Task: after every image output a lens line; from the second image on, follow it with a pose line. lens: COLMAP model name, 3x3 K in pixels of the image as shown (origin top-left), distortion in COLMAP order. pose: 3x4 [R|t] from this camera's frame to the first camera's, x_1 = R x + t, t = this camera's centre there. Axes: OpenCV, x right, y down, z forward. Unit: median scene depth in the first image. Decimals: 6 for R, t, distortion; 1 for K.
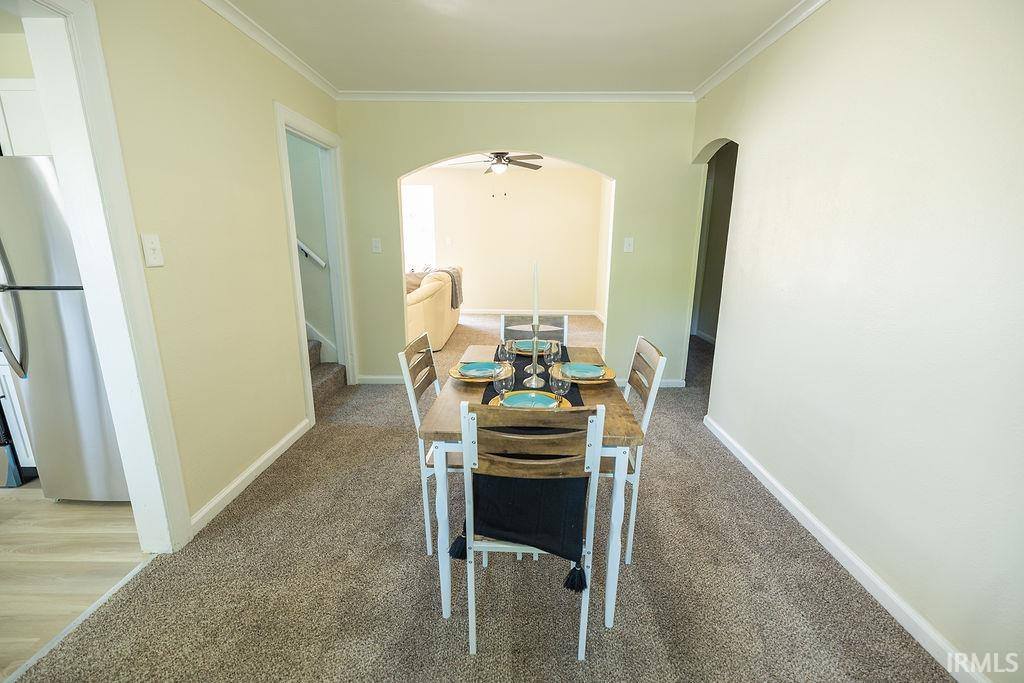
lens RADIAL K [[421.8, 0, 514.6], [0, 421.8, 339.8], [0, 0, 1]] dist [0.001016, -0.000116]
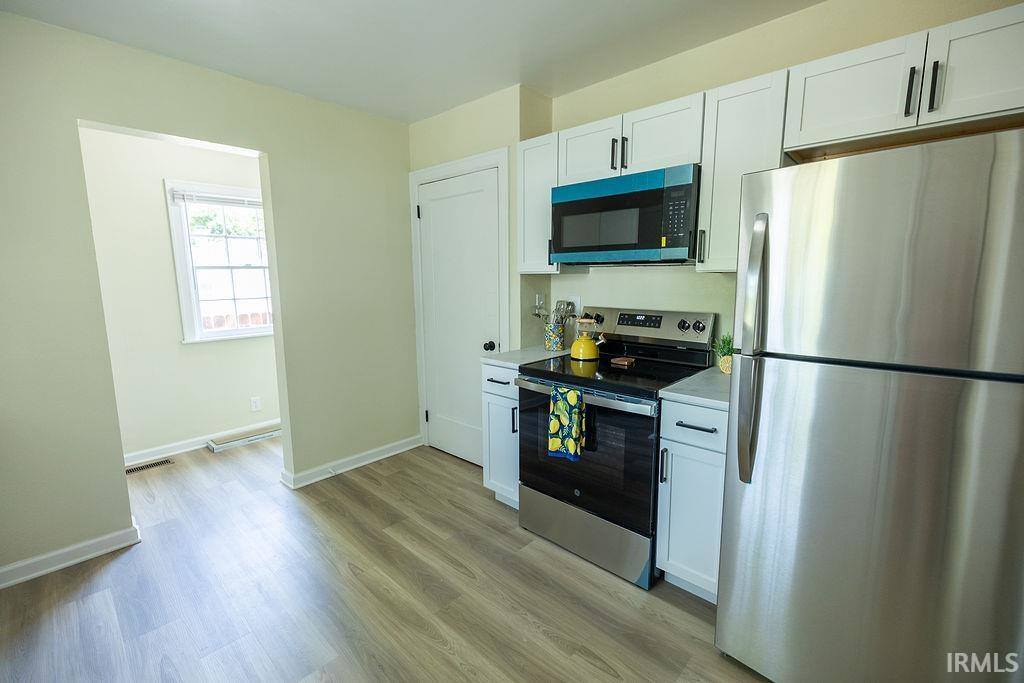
lens RADIAL K [[437.9, 0, 516.2], [0, 437.9, 338.8], [0, 0, 1]] dist [-0.000052, 0.000003]
pose [[0.748281, 0.081987, -0.658296, -1.001005], [-0.139759, 0.989545, -0.035622, -0.063598], [0.648493, 0.118658, 0.751916, 0.194443]]
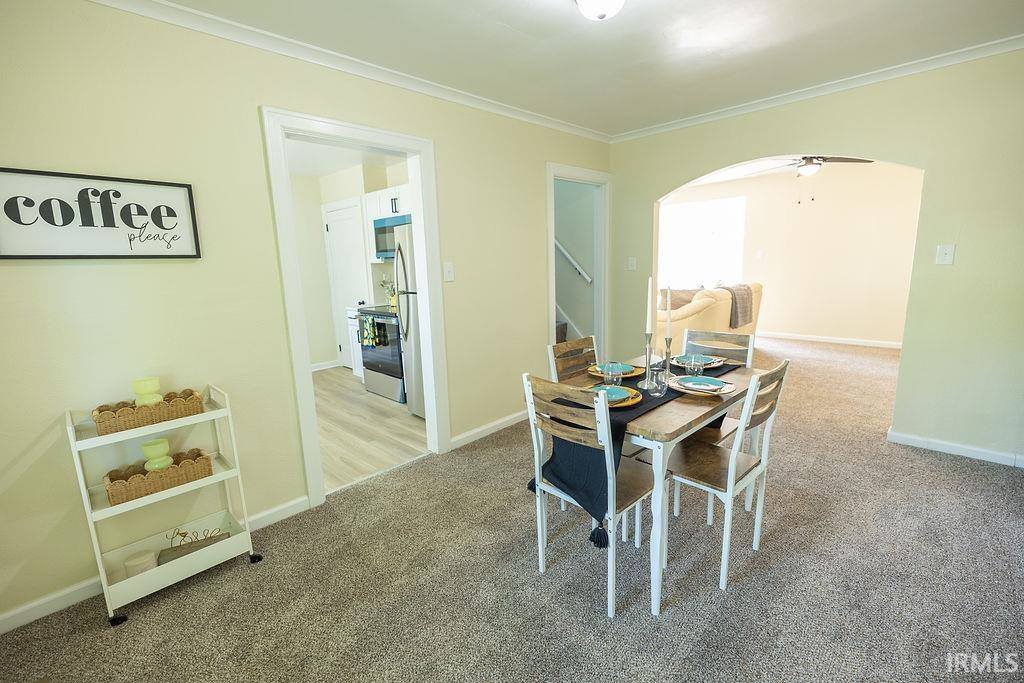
lens RADIAL K [[437.9, 0, 516.2], [0, 437.9, 338.8], [0, 0, 1]] dist [-0.000052, 0.000003]
pose [[0.733706, 0.091326, -0.673302, 0.471384], [-0.121651, 0.992571, 0.002066, 0.015869], [0.668488, 0.080392, 0.739365, -0.086817]]
